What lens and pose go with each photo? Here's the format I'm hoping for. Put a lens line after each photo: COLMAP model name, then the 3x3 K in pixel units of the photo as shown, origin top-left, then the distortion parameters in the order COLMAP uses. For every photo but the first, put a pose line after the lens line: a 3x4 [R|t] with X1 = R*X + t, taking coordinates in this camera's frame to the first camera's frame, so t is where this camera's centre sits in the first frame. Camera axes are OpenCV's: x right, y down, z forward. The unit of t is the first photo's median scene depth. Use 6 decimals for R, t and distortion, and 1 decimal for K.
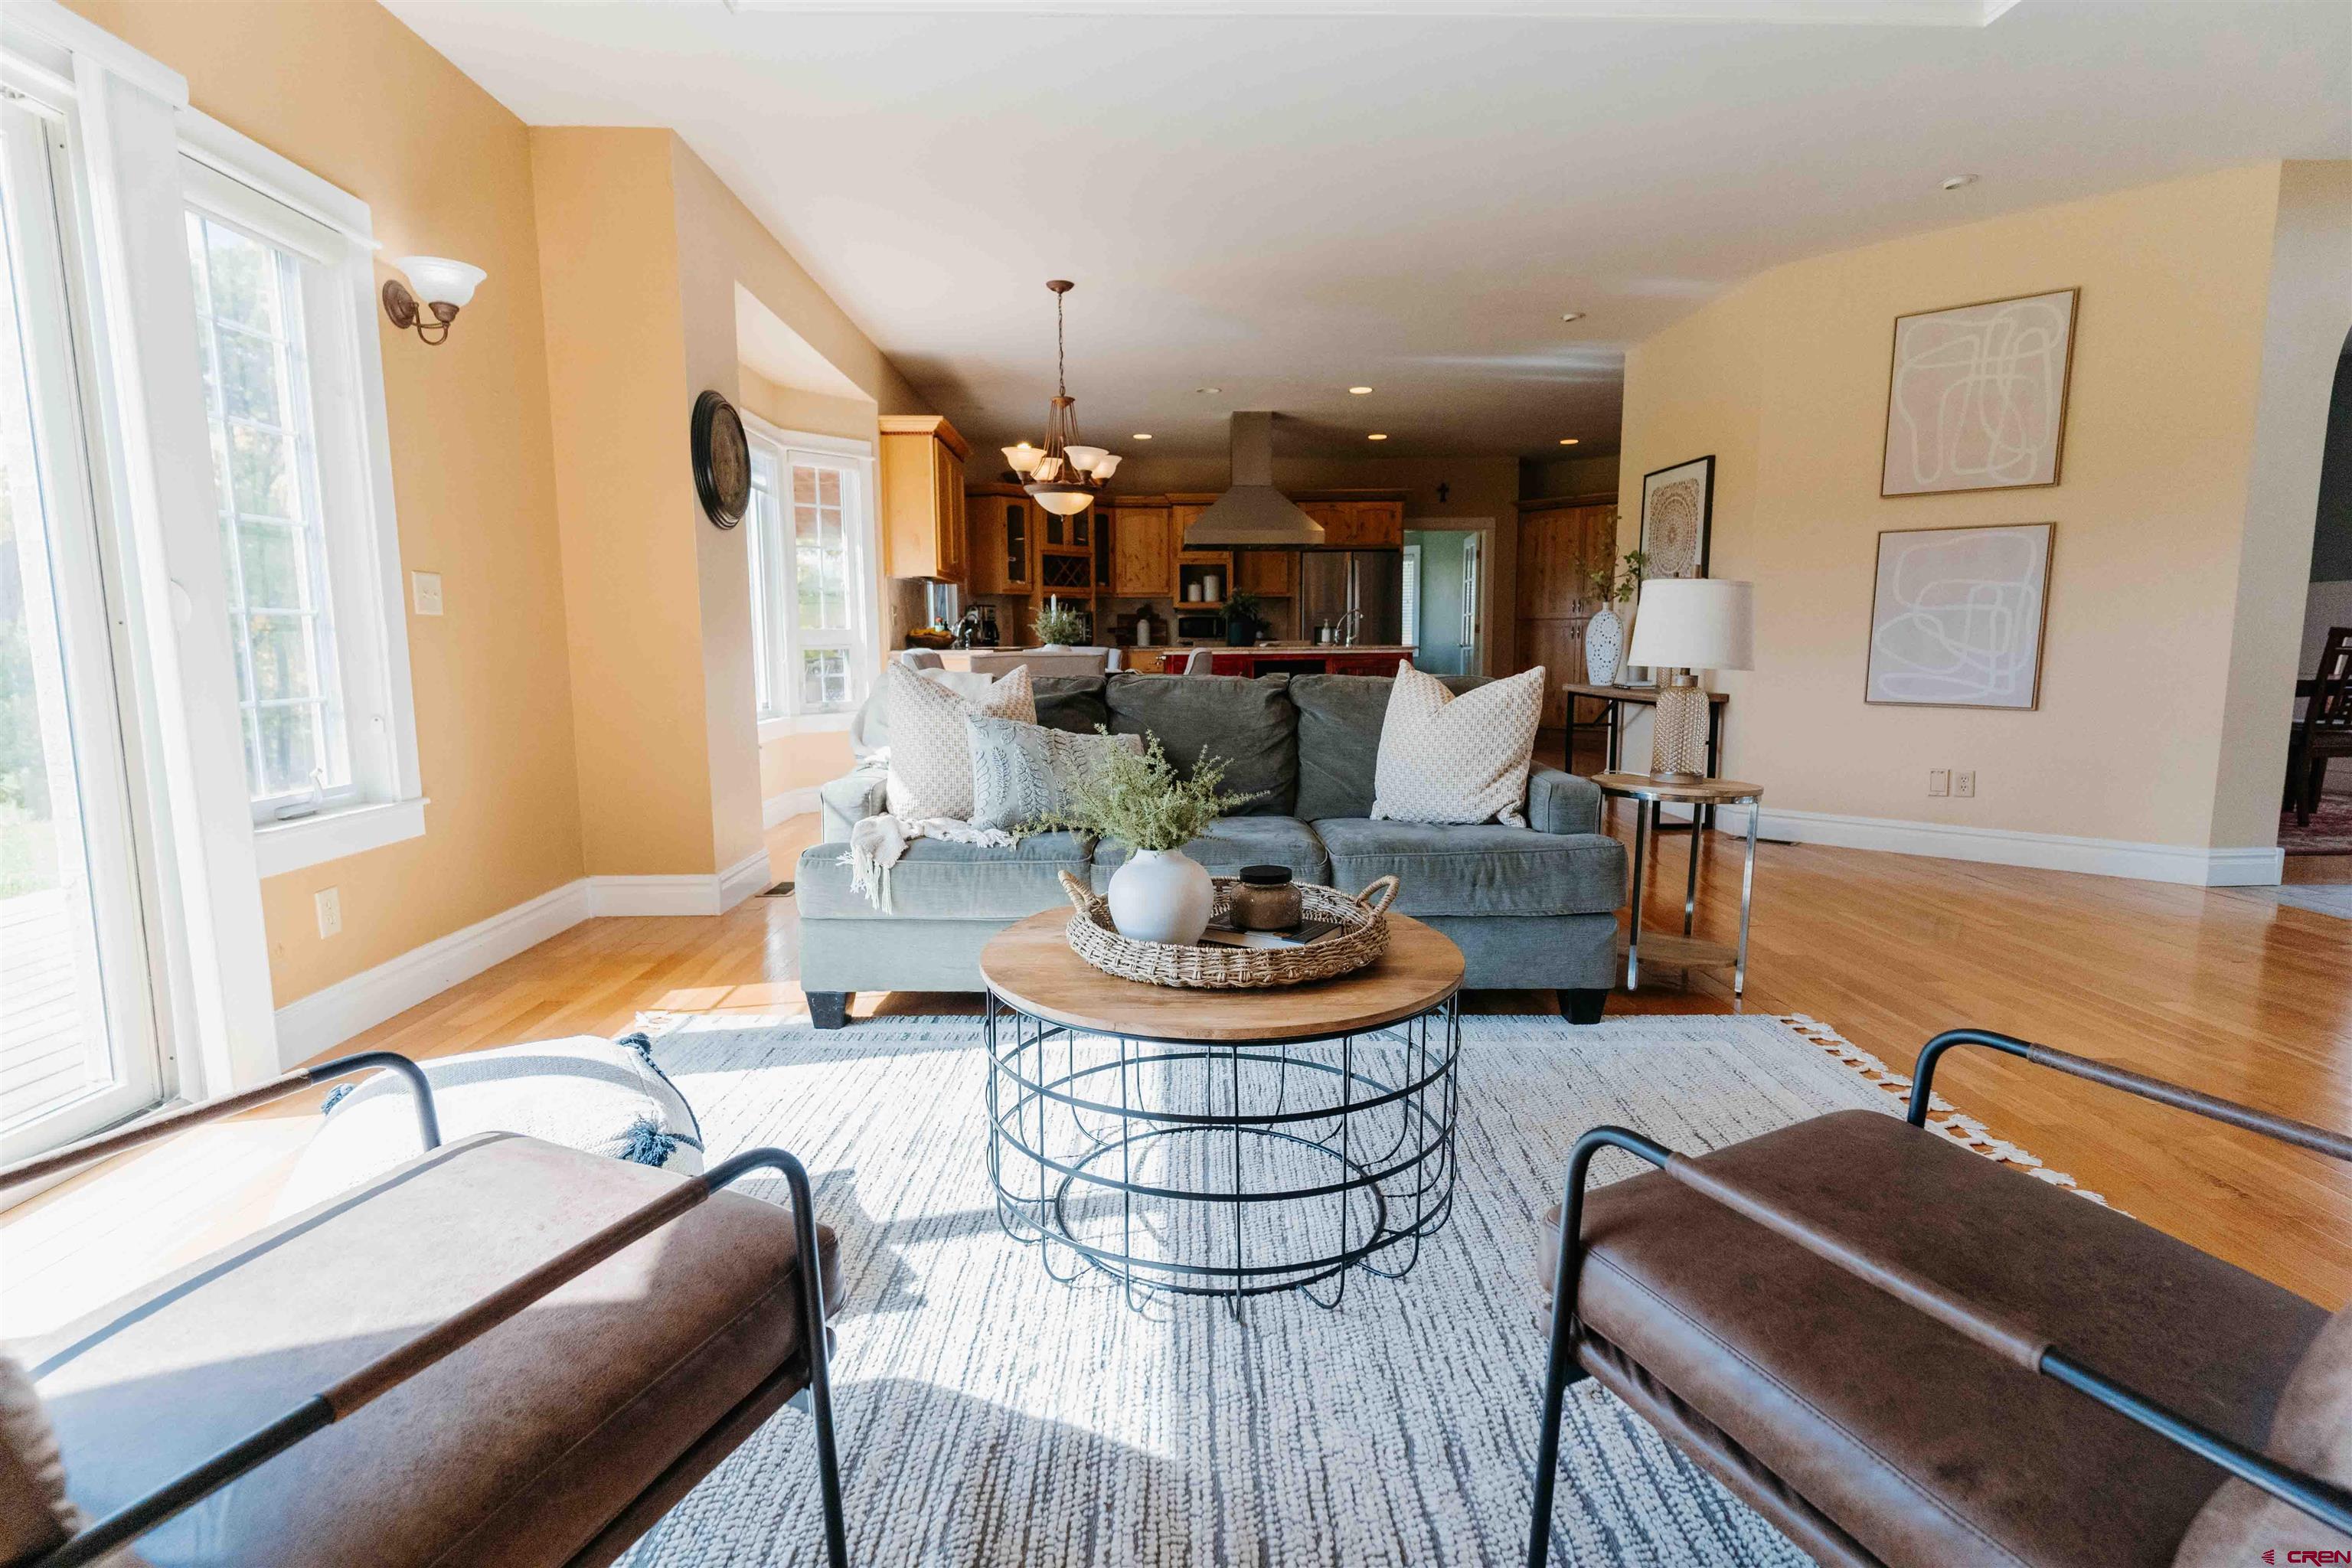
lens RADIAL K [[1123.5, 0, 1178.3], [0, 1123.5, 782.4], [0, 0, 1]] dist [0.001600, 0.000102]
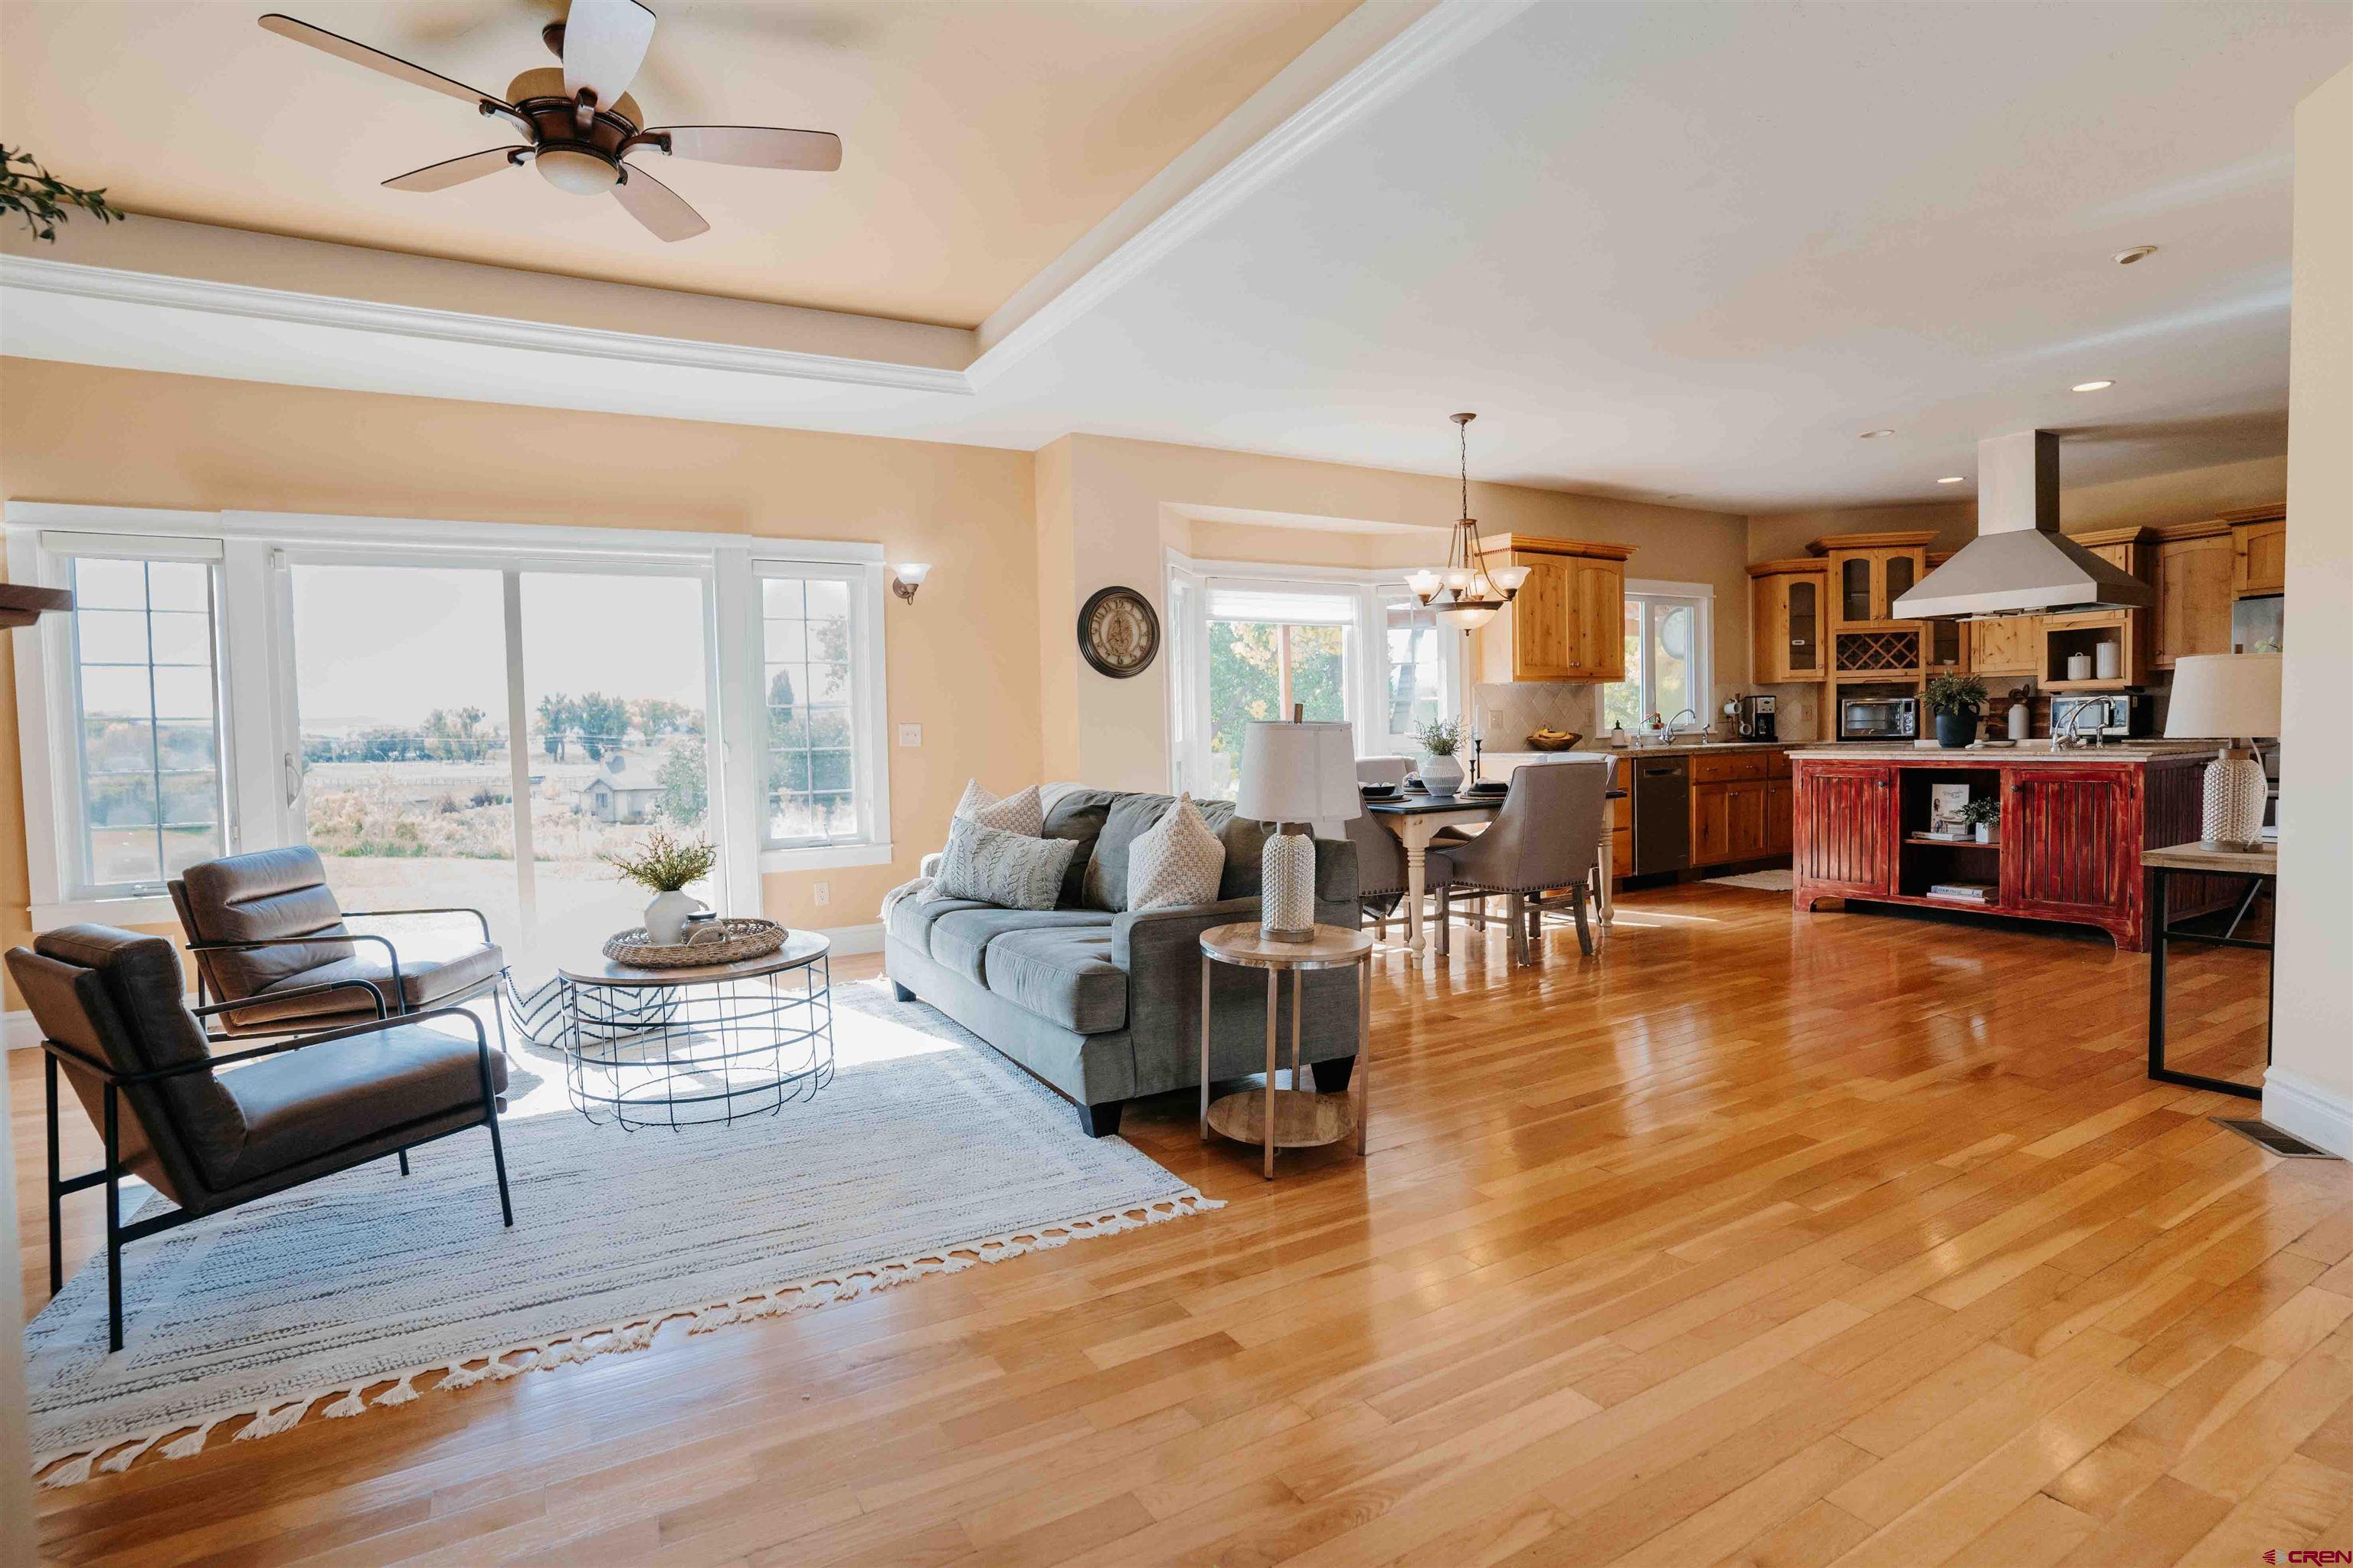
lens RADIAL K [[1166.2, 0, 1176.5], [0, 1166.2, 784.0], [0, 0, 1]] dist [-0.079841, 0.034861]
pose [[0.482542, 0.034521, -0.875192, 0.832309], [-0.089897, 0.995898, -0.010283, -0.071575], [0.871247, 0.083639, 0.483666, 0.306777]]
